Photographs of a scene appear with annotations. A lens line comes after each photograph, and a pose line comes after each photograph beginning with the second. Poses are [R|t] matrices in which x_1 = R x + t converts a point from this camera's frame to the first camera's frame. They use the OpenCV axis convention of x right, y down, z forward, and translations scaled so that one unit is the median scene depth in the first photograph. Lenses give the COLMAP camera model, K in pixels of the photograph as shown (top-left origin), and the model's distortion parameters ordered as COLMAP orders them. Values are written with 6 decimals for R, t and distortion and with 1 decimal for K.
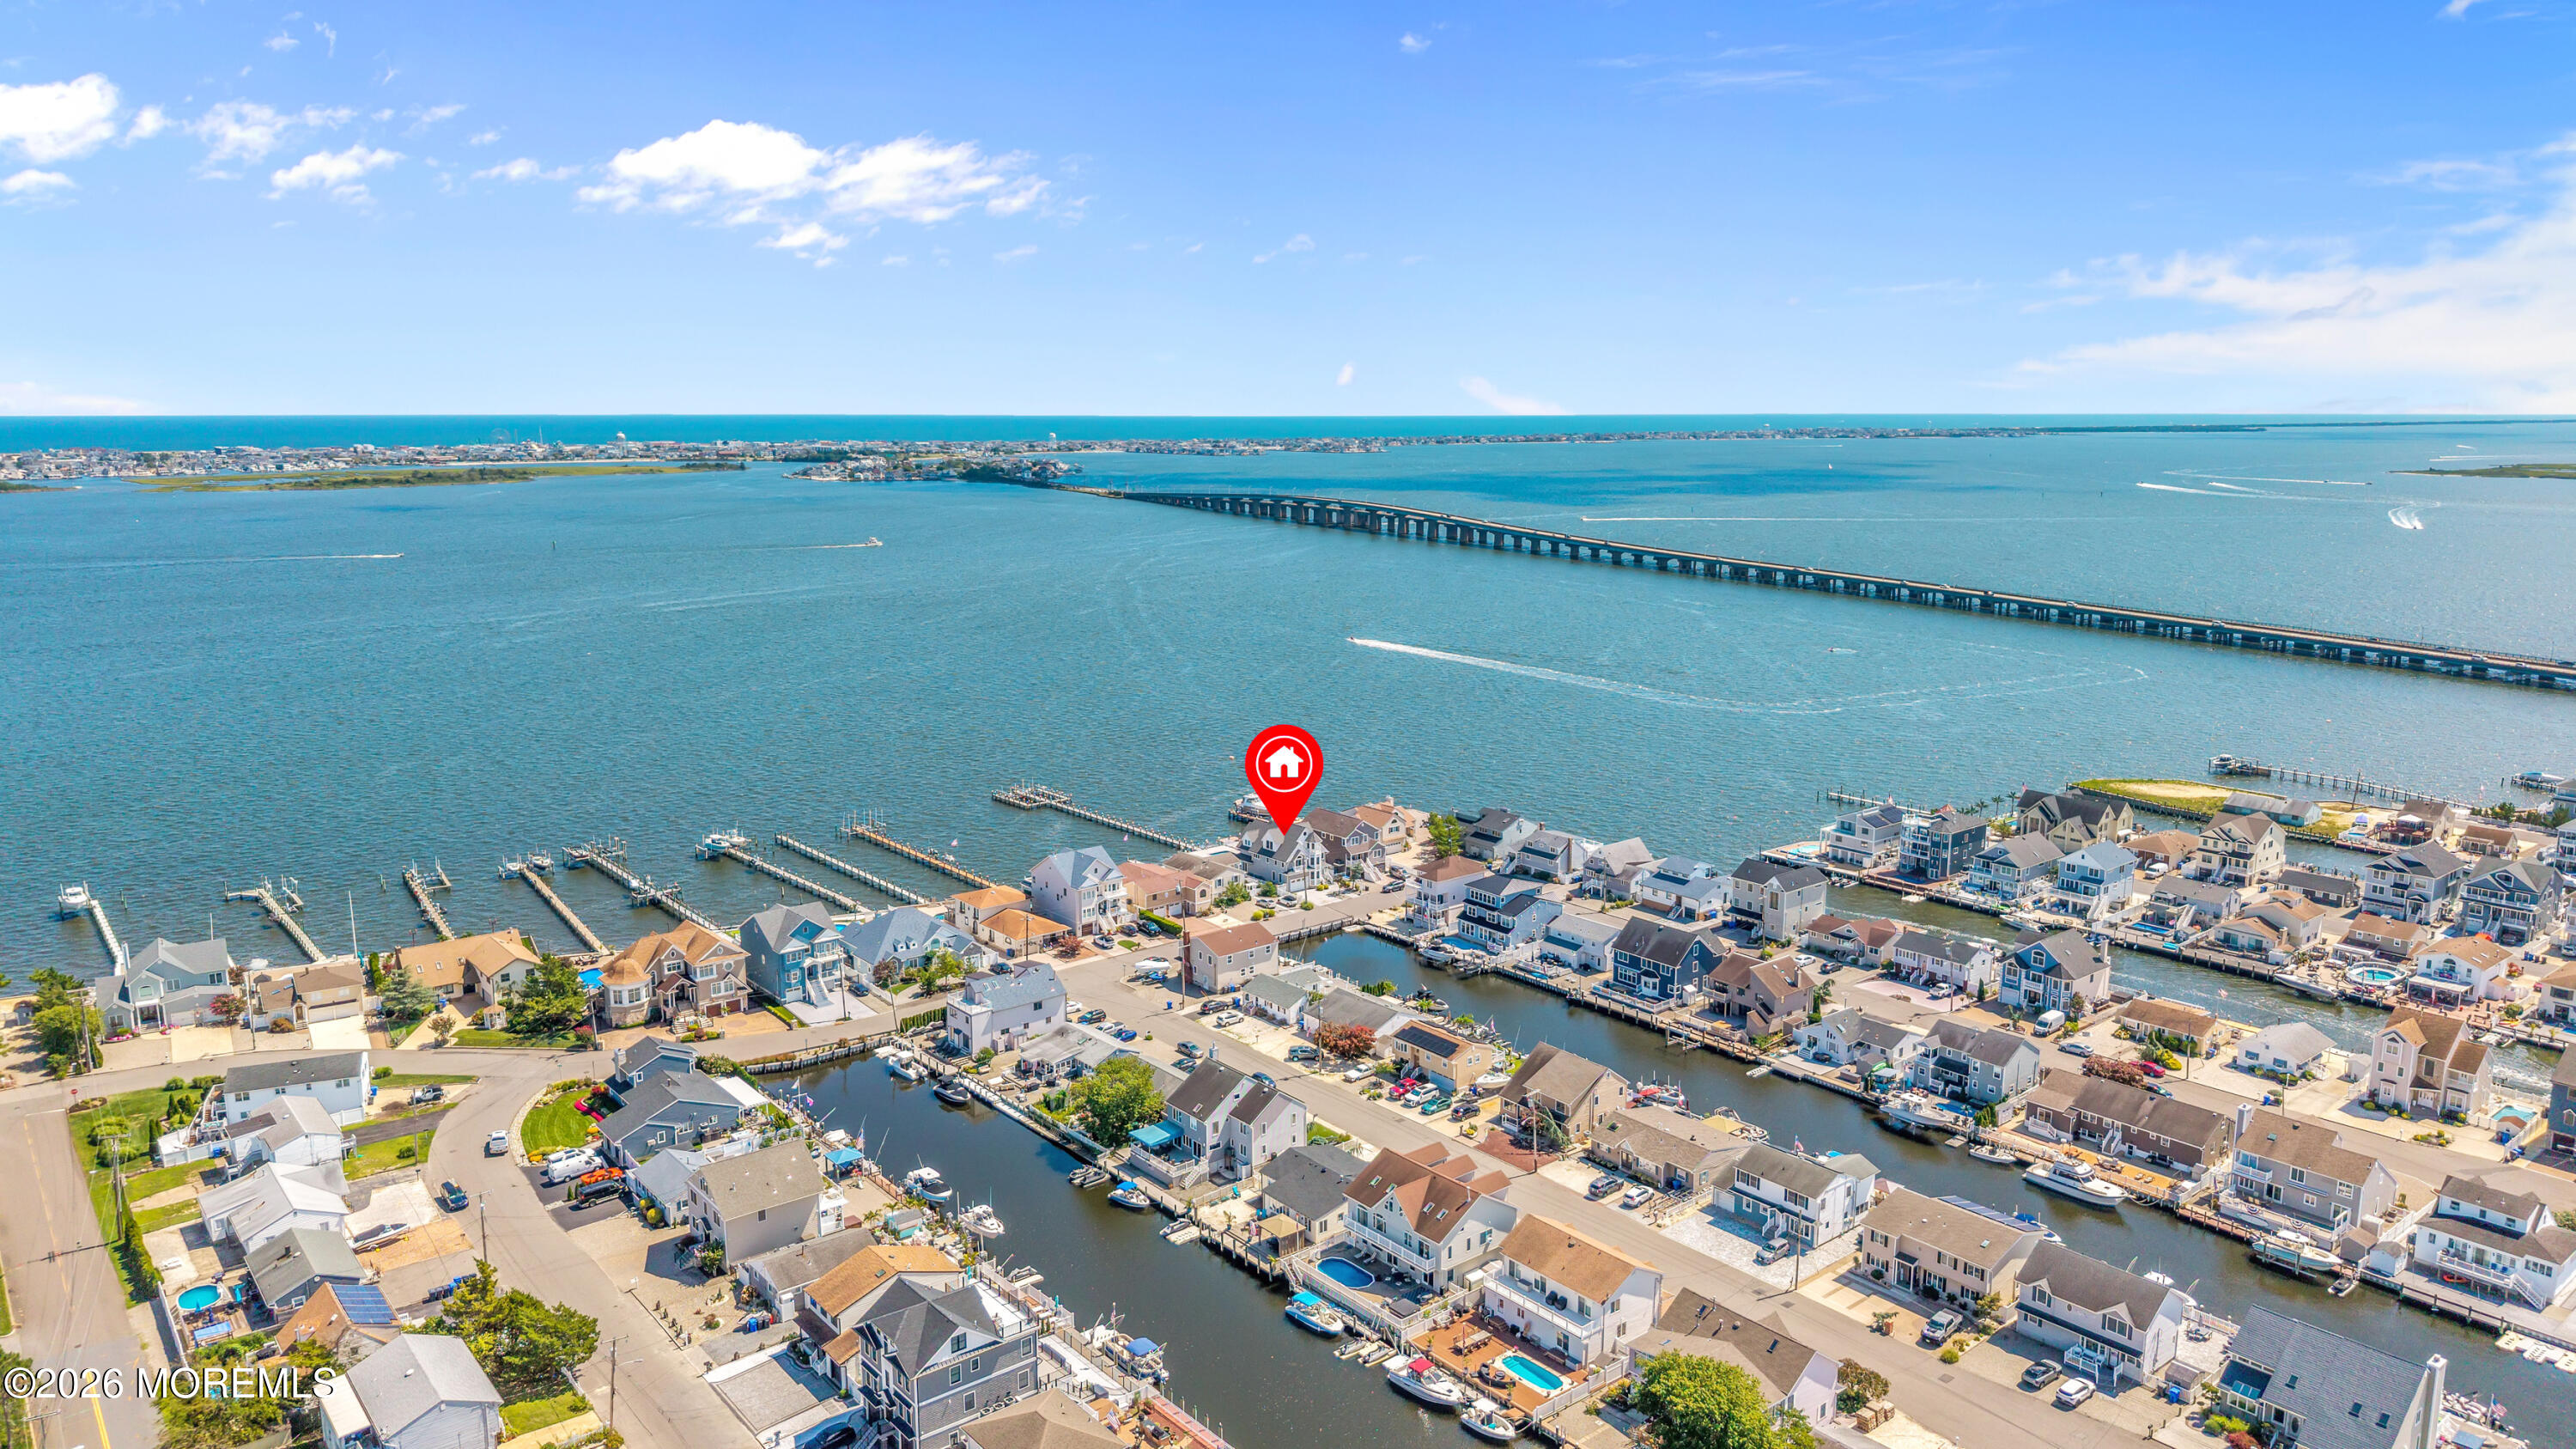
lens RADIAL K [[2898.5, 0, 1247.6], [0, 2898.5, 724.1], [0, 0, 1]] dist [0.196230, -0.677087]
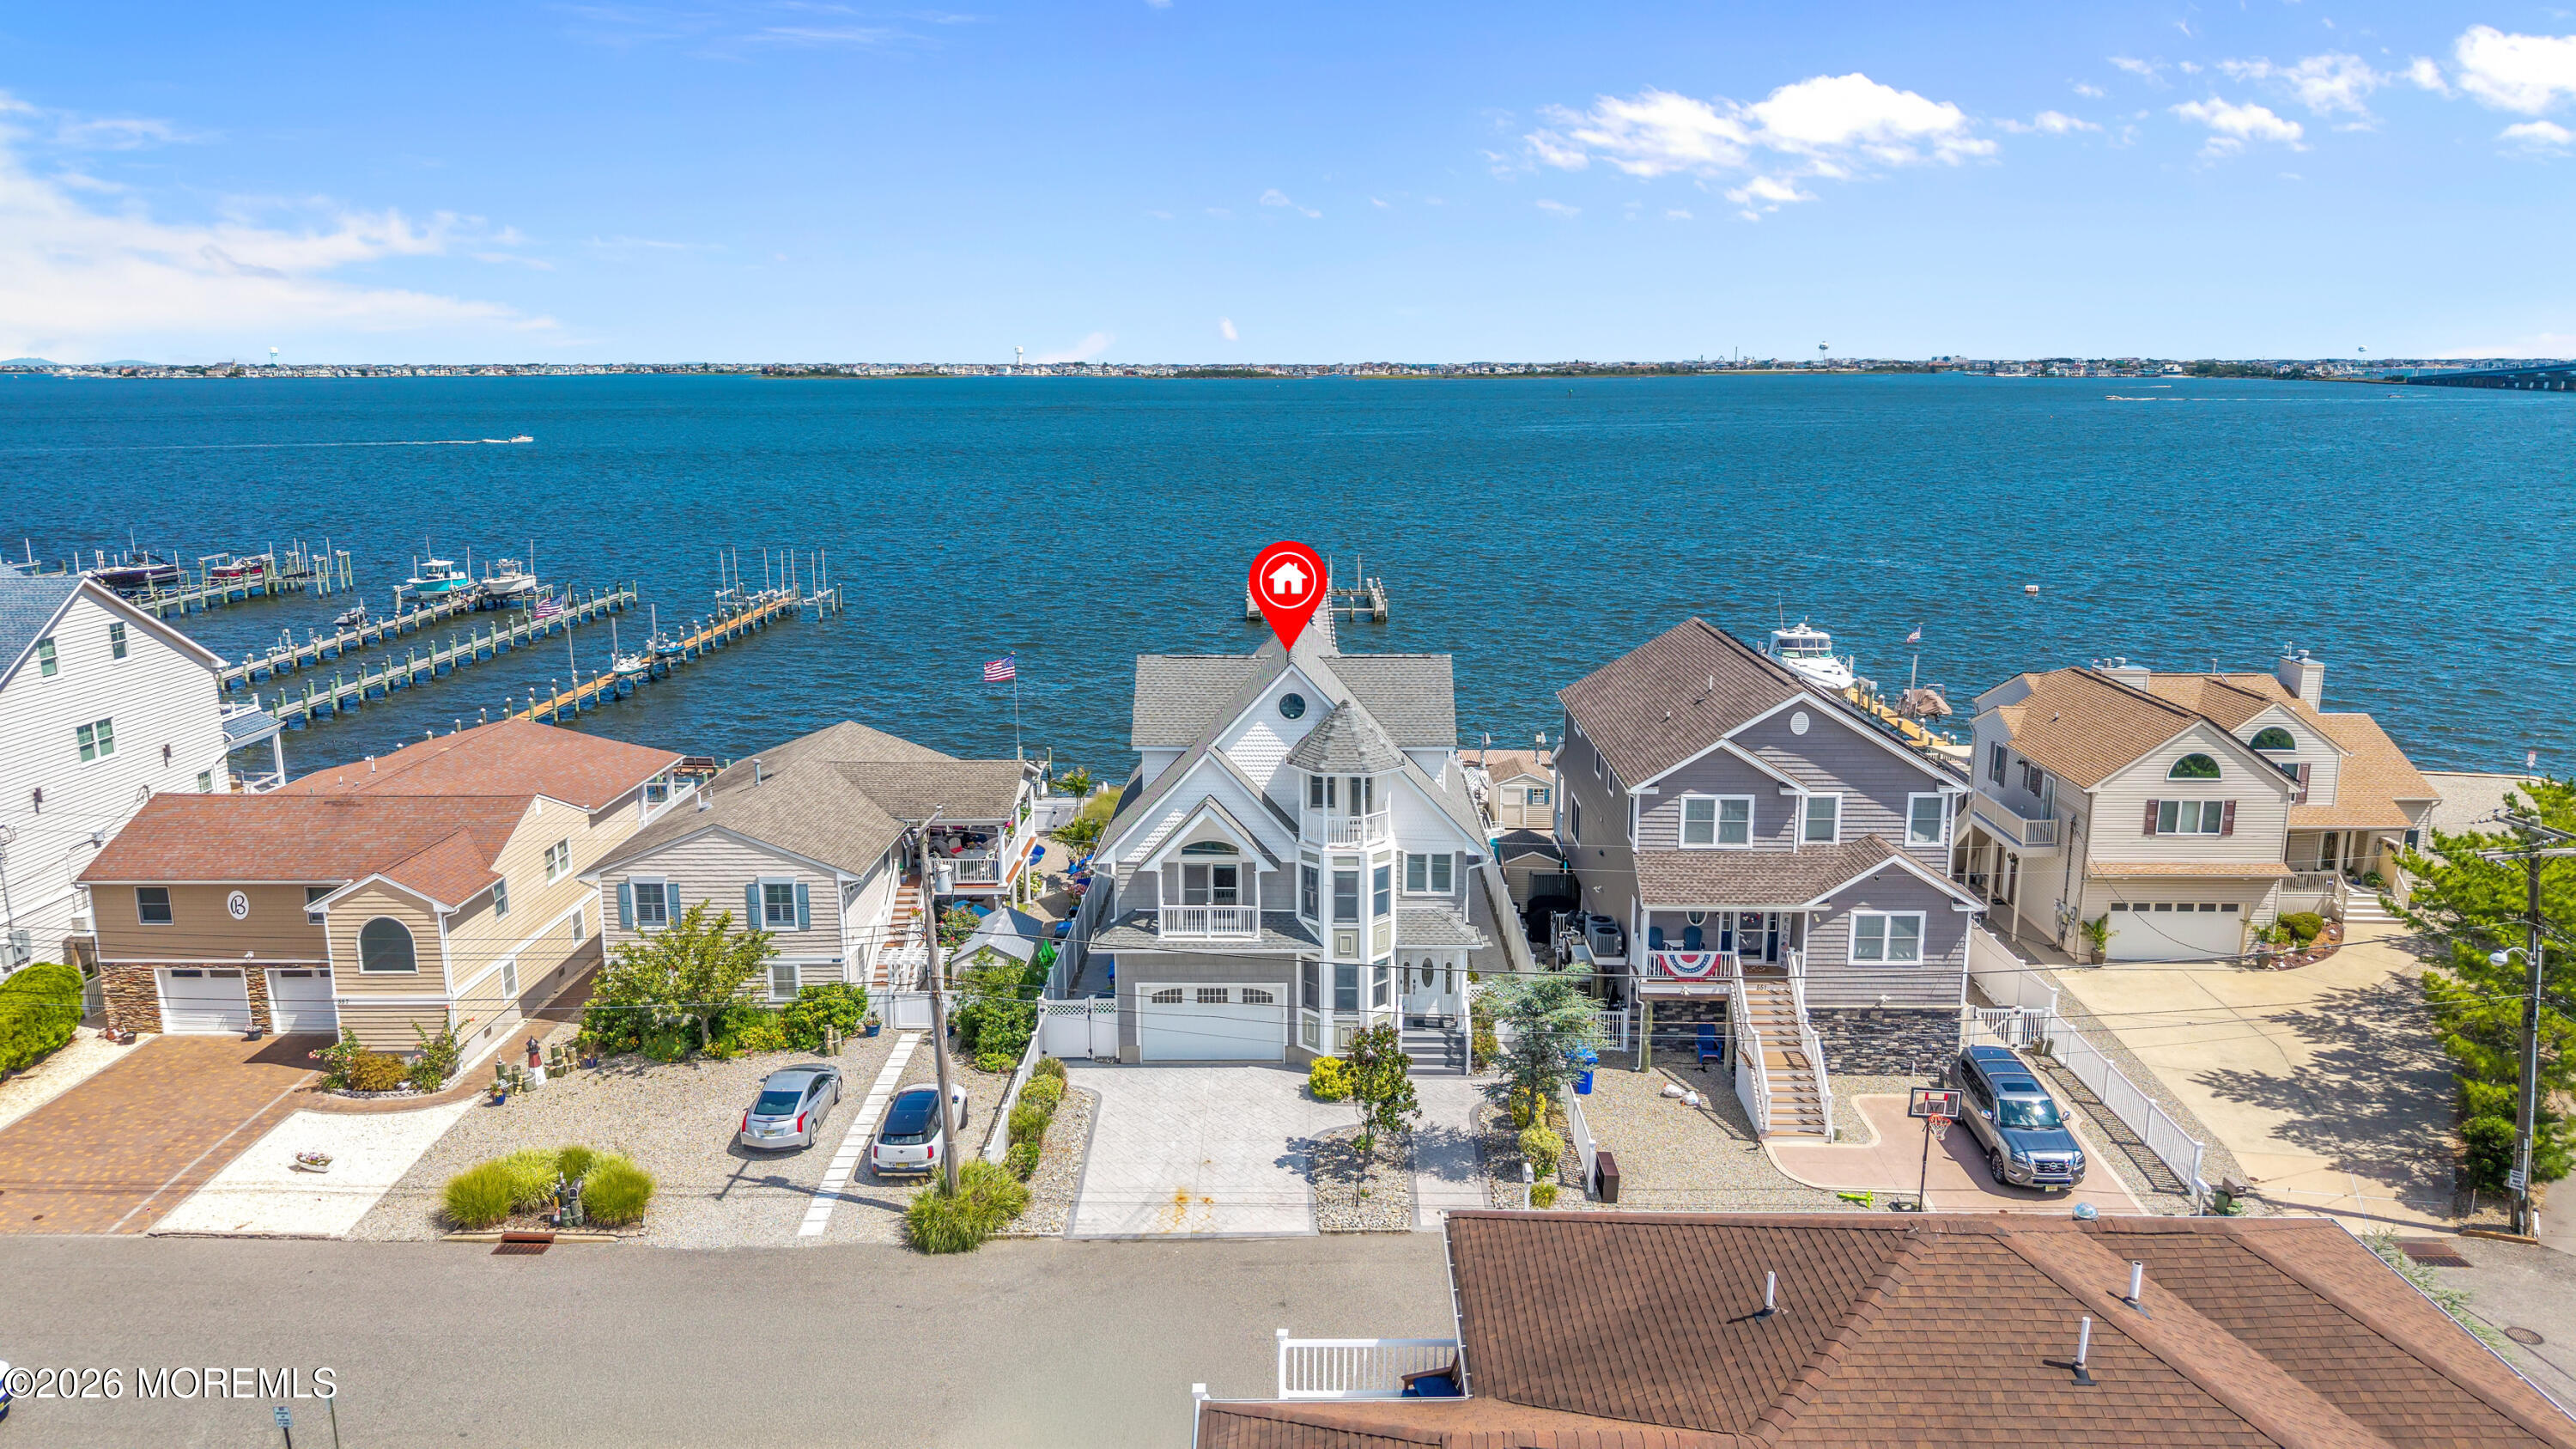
lens RADIAL K [[1721.7, 0, 1288.0], [0, 1721.7, 724.5], [0, 0, 1]] dist [0.009301, -0.005863]
pose [[0.764583, 0.132717, -0.630713, 0.076589], [-0.130701, 0.990165, 0.049912, 0.034461], [0.631134, 0.044272, 0.774409, 0.928940]]
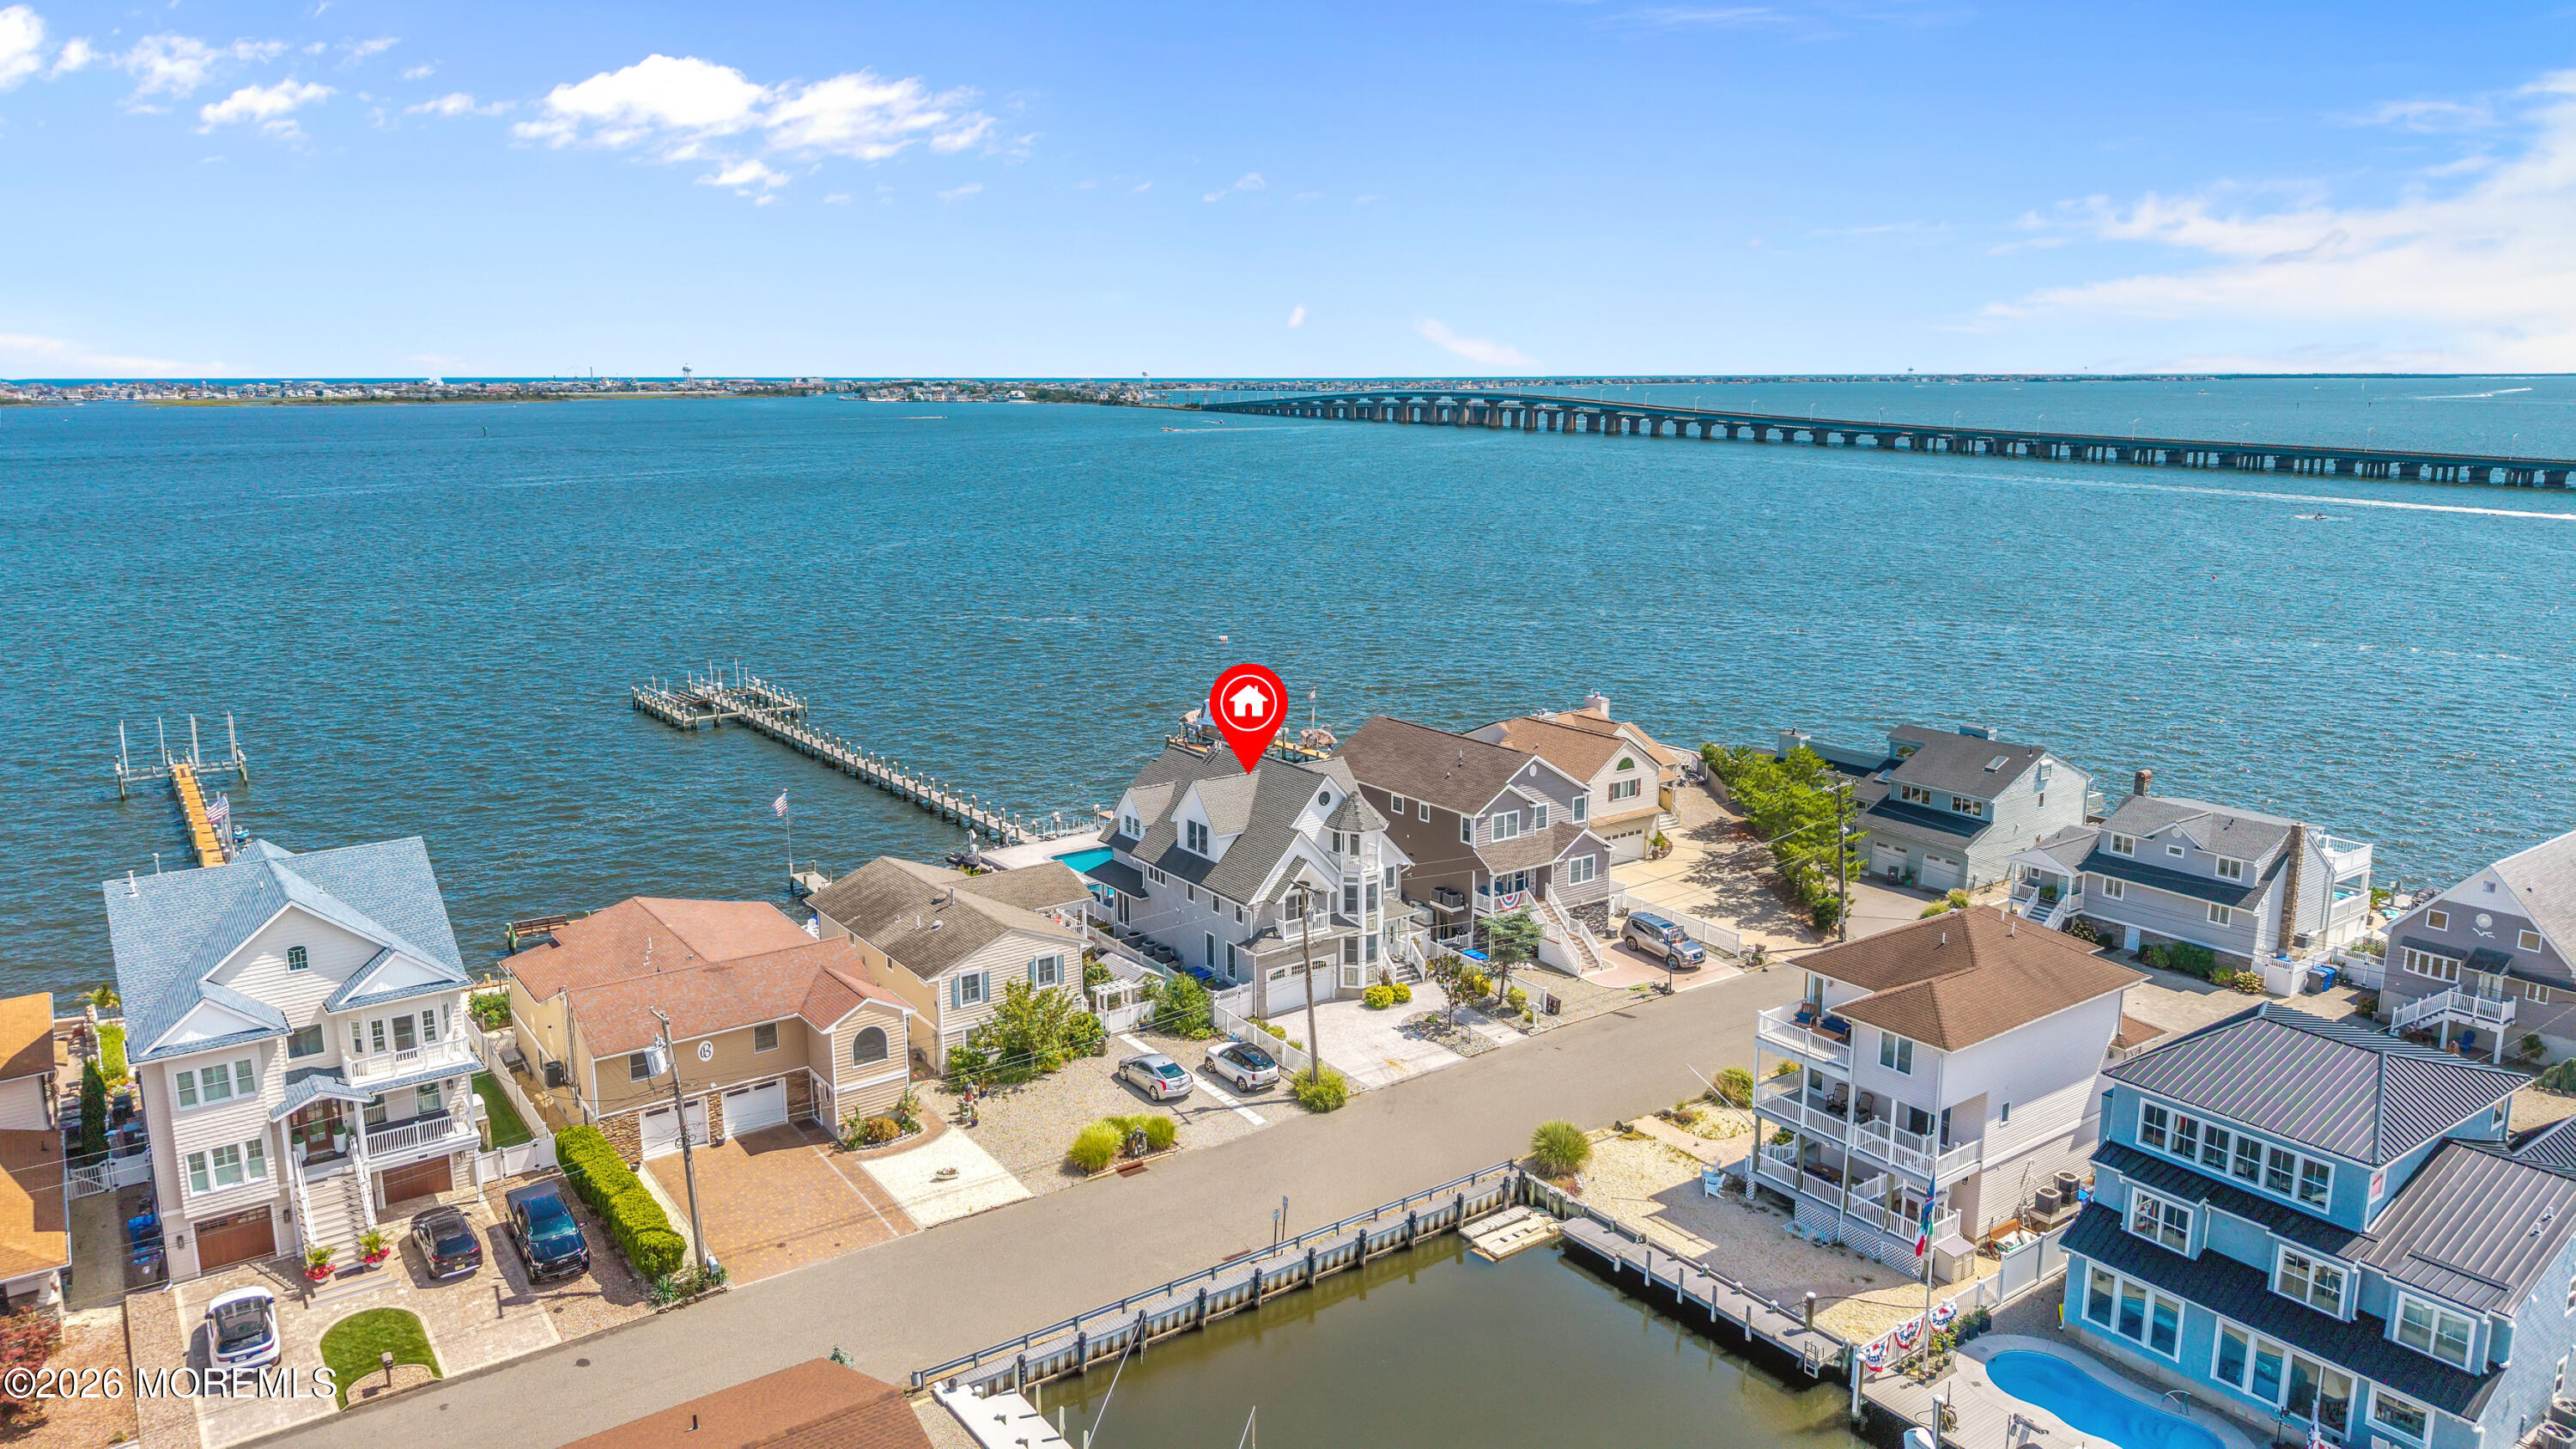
lens RADIAL K [[1748.6, 0, 1296.1], [0, 1748.6, 672.8], [0, 0, 1]] dist [0.037958, -0.000317]
pose [[0.998454, 0.010101, -0.054663, 0.025844], [-0.011965, 0.999354, -0.033895, 0.031718], [0.054285, 0.034496, 0.997929, 0.833451]]
